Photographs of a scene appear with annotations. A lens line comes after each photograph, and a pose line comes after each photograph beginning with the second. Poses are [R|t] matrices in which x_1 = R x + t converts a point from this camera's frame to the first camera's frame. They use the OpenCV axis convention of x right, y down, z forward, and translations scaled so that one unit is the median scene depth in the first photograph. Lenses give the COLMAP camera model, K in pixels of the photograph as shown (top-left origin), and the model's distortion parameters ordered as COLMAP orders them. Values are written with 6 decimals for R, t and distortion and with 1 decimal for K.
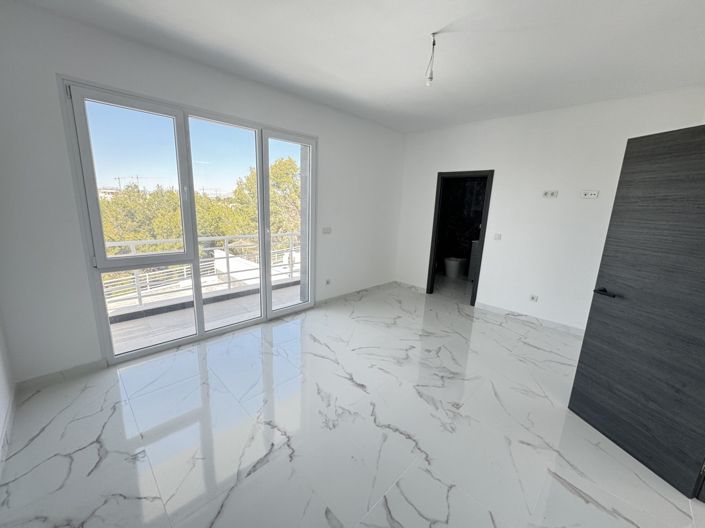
lens RADIAL K [[280.7, 0, 352.5], [0, 280.7, 264.0], [0, 0, 1]] dist [-0.001739, -0.000036]
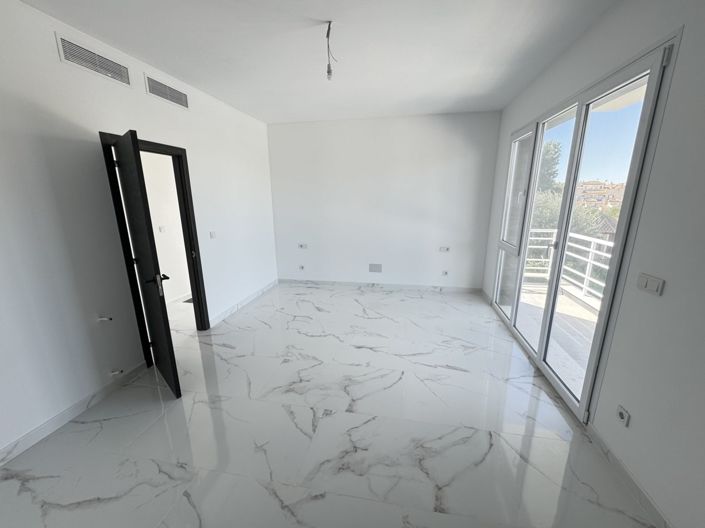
lens RADIAL K [[280.7, 0, 352.5], [0, 280.7, 264.0], [0, 0, 1]] dist [-0.001739, -0.000036]
pose [[-0.826814, 0.101266, -0.553285, 0.634669], [-0.141259, 0.914751, 0.378519, -0.336785], [0.544449, 0.391121, -0.742024, 1.573809]]
